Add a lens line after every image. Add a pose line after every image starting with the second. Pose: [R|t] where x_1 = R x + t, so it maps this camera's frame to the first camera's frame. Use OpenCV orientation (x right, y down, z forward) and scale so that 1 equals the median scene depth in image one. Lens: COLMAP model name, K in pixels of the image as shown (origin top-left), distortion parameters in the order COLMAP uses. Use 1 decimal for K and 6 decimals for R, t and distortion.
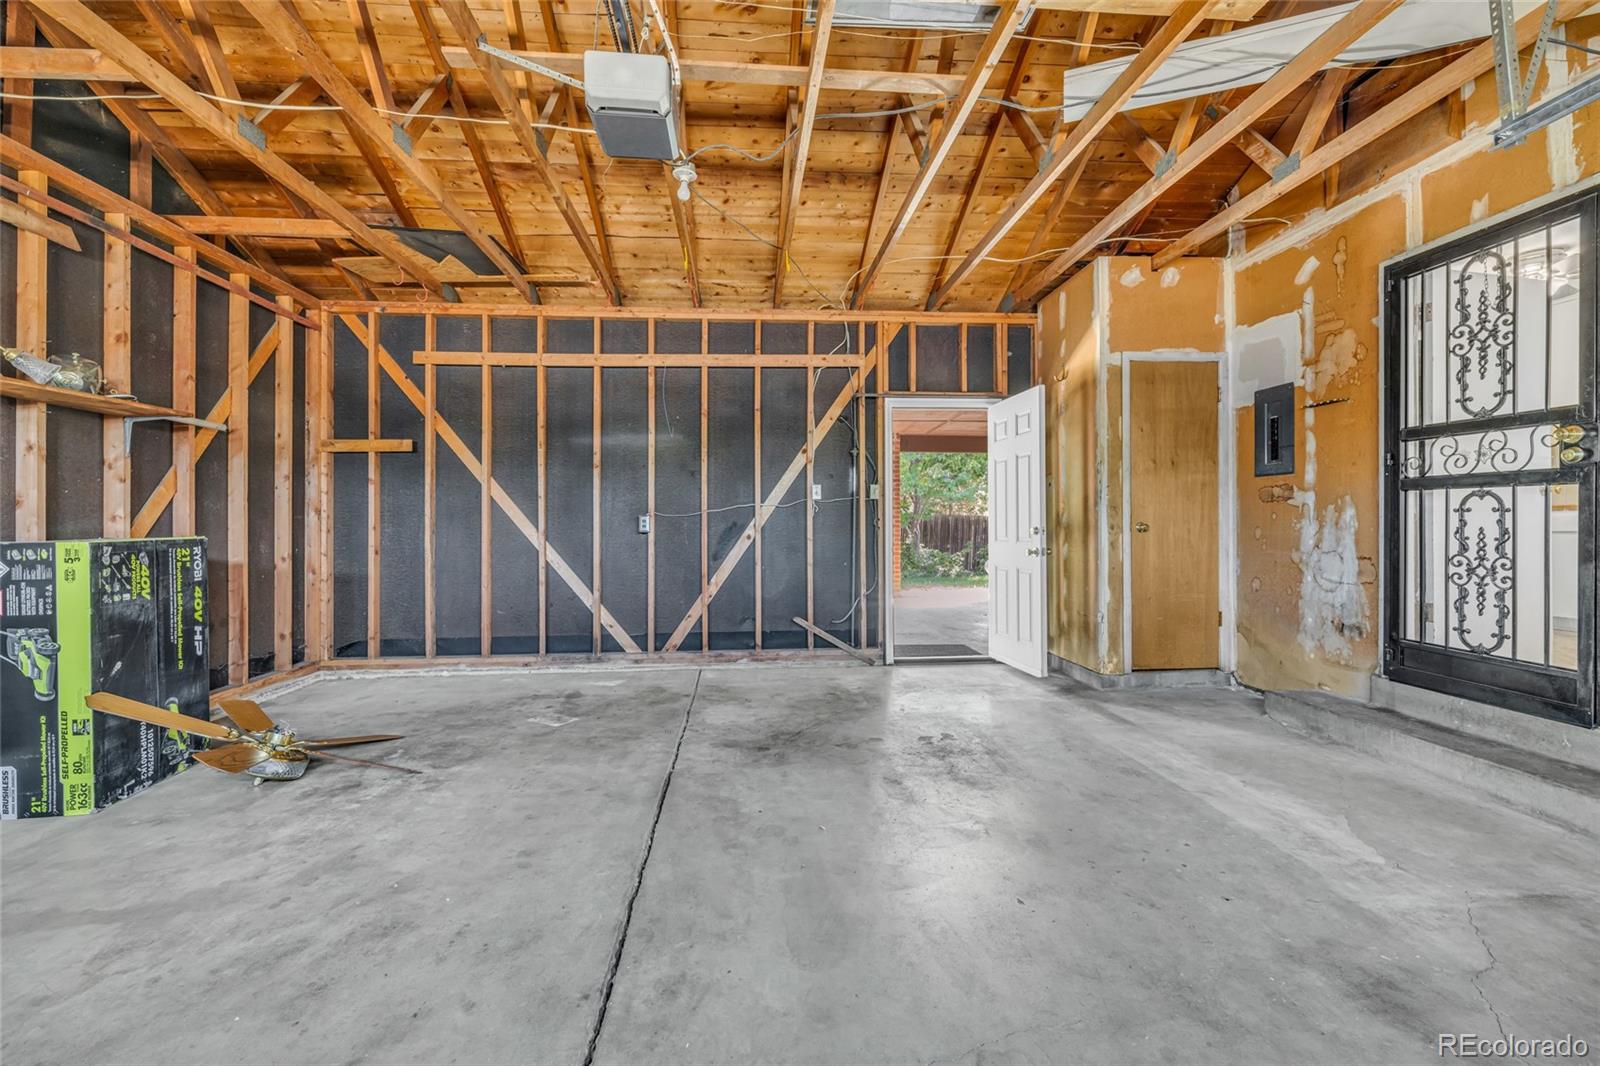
lens RADIAL K [[667.2, 0, 791.5], [0, 667.2, 522.0], [0, 0, 1]] dist [-0.000639, -0.000058]
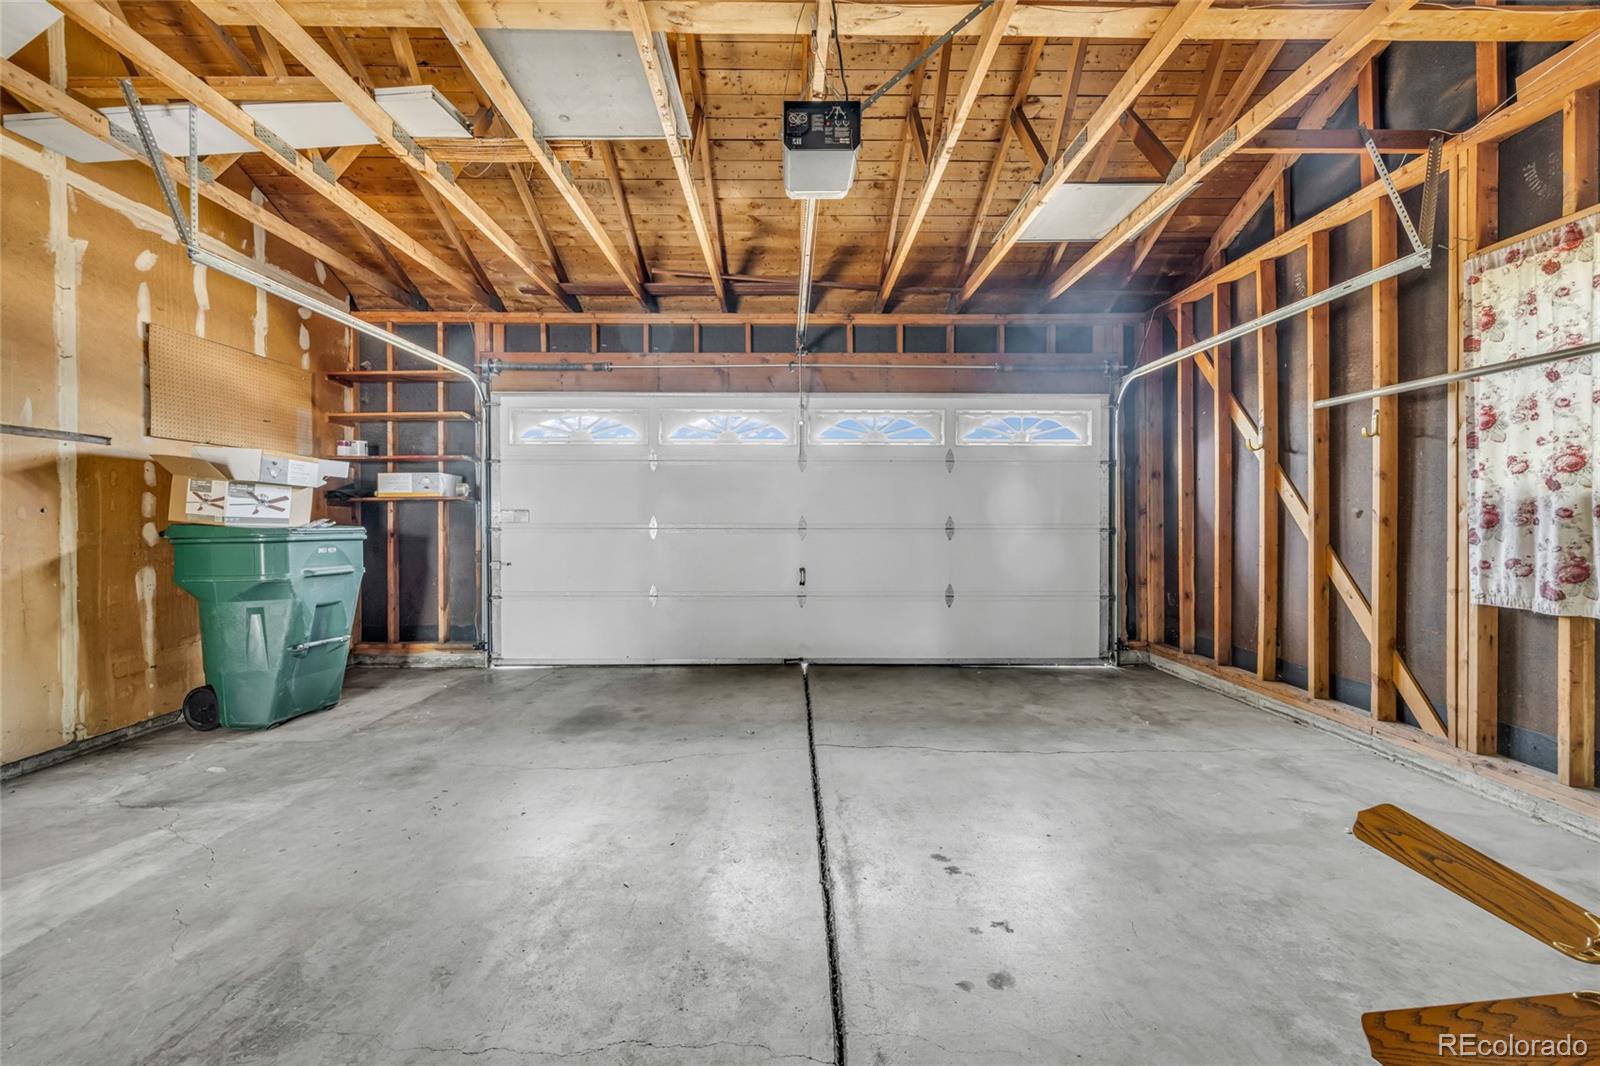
lens RADIAL K [[667.2, 0, 791.5], [0, 667.2, 522.0], [0, 0, 1]] dist [-0.000639, -0.000058]
pose [[-0.997747, 0.007319, 0.066691, -0.246090], [0.007589, 0.999964, 0.003800, -0.004842], [-0.066661, 0.004298, -0.997766, 2.029845]]
